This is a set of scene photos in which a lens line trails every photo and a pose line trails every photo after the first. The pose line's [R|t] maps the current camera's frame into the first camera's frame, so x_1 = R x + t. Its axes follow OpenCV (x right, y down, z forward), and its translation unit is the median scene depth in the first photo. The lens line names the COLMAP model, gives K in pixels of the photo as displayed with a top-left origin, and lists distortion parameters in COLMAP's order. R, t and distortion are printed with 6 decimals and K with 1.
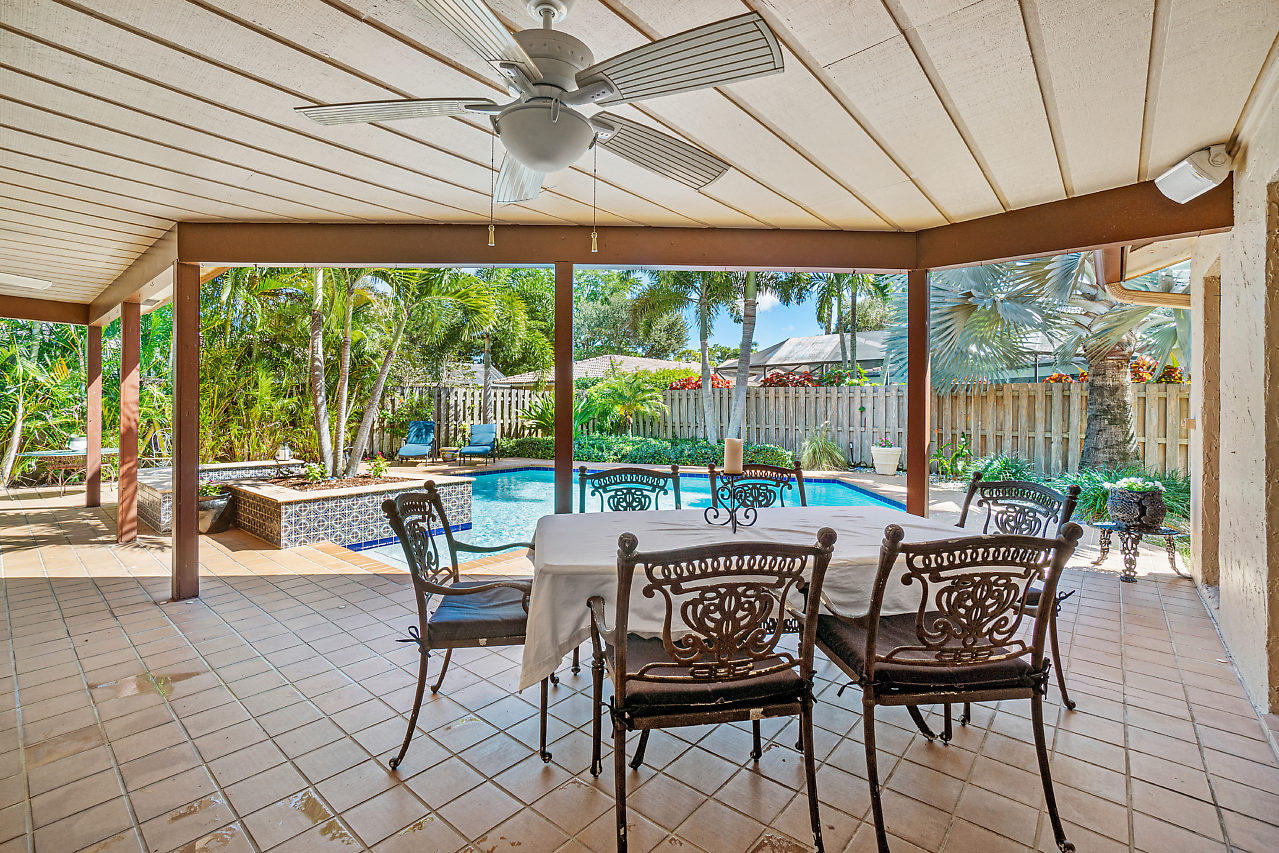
lens RADIAL K [[564.1, 0, 644.7], [0, 564.1, 408.7], [0, 0, 1]] dist [-0.000086, -0.000128]
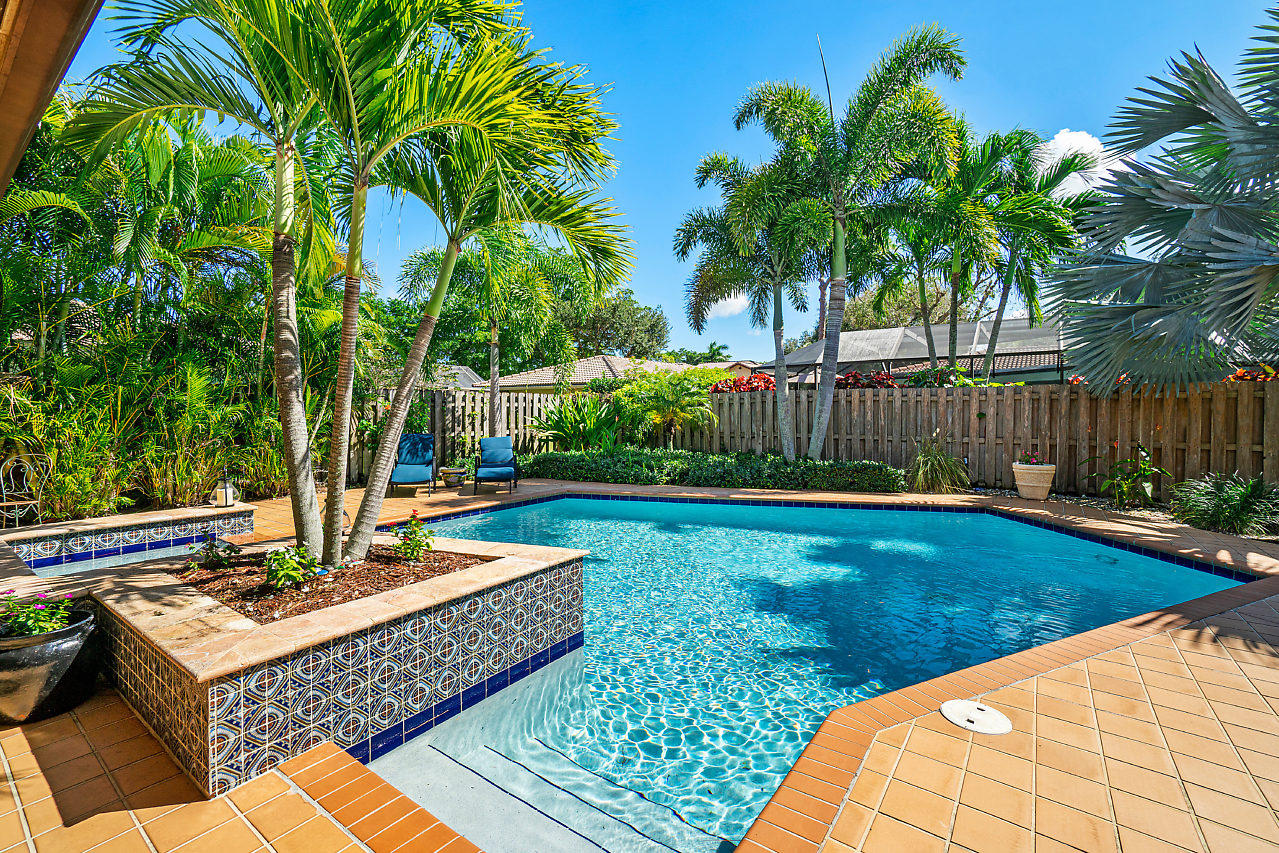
lens RADIAL K [[544.5, 0, 639.5], [0, 544.5, 426.5], [0, 0, 1]] dist [-0.001785, 0.000401]
pose [[0.997233, -0.007069, 0.074005, -0.159789], [0.005207, 0.999666, 0.025320, -0.005810], [-0.074159, -0.024865, 0.996936, 0.259904]]
